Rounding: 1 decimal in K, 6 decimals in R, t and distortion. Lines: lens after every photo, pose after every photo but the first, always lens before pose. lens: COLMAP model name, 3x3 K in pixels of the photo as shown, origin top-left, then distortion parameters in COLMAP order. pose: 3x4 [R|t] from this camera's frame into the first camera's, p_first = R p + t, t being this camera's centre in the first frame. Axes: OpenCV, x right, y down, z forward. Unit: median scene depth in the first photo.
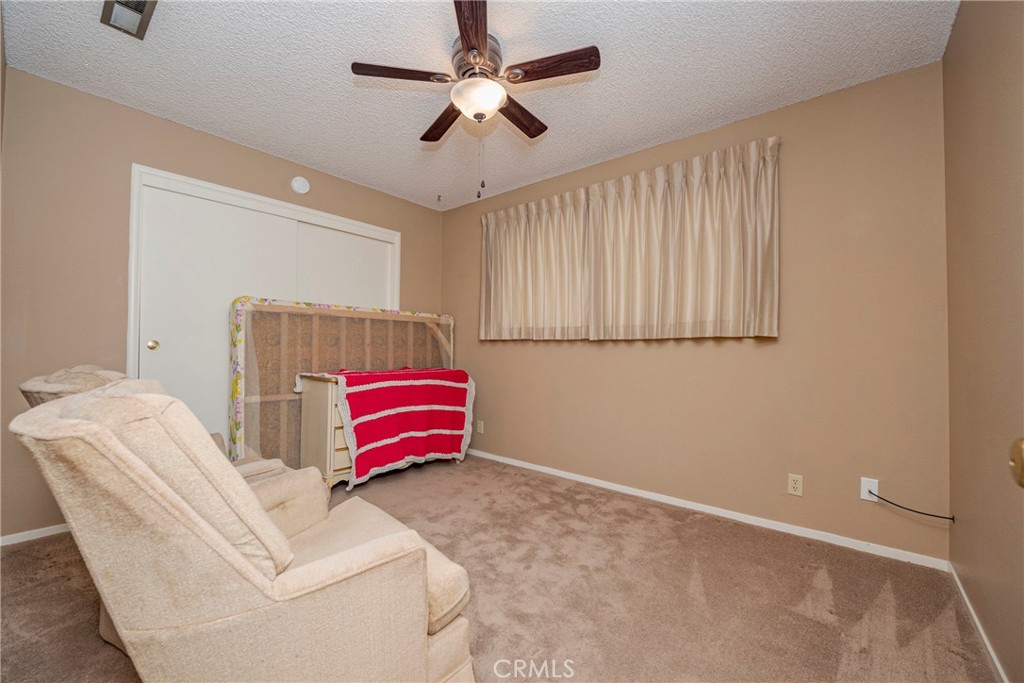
lens RADIAL K [[406.0, 0, 510.1], [0, 406.0, 341.2], [0, 0, 1]] dist [-0.013554, 0.000807]
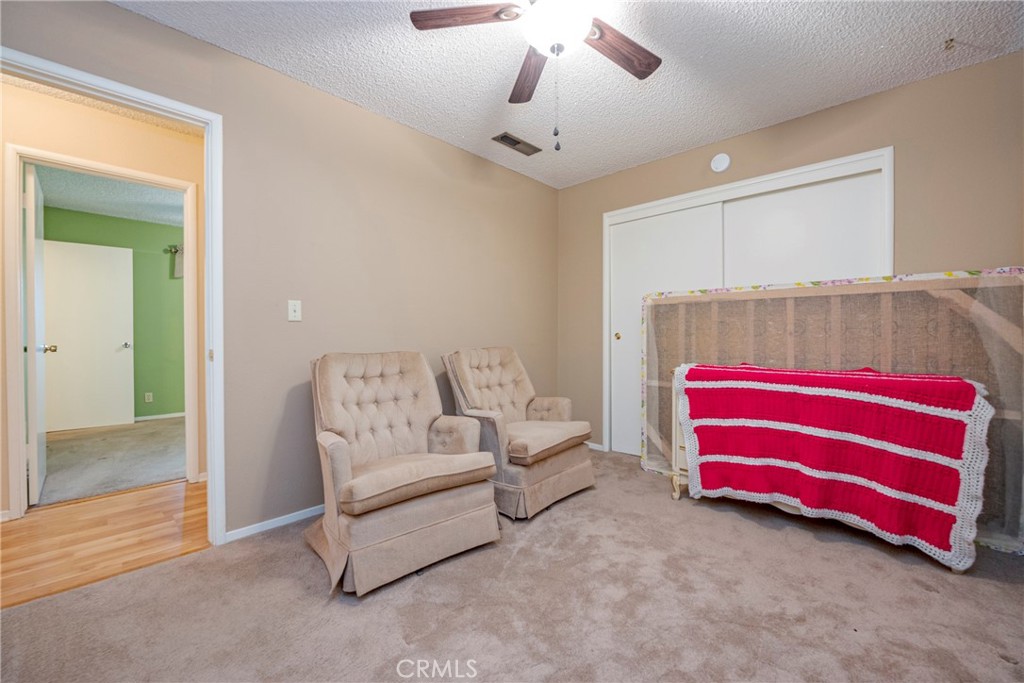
lens RADIAL K [[406.0, 0, 510.1], [0, 406.0, 341.2], [0, 0, 1]] dist [-0.013554, 0.000807]
pose [[-0.066756, 0.002415, -0.997766, 0.433089], [0.014686, 0.999891, 0.001438, 0.015439], [0.997661, -0.014557, -0.066785, 0.561854]]
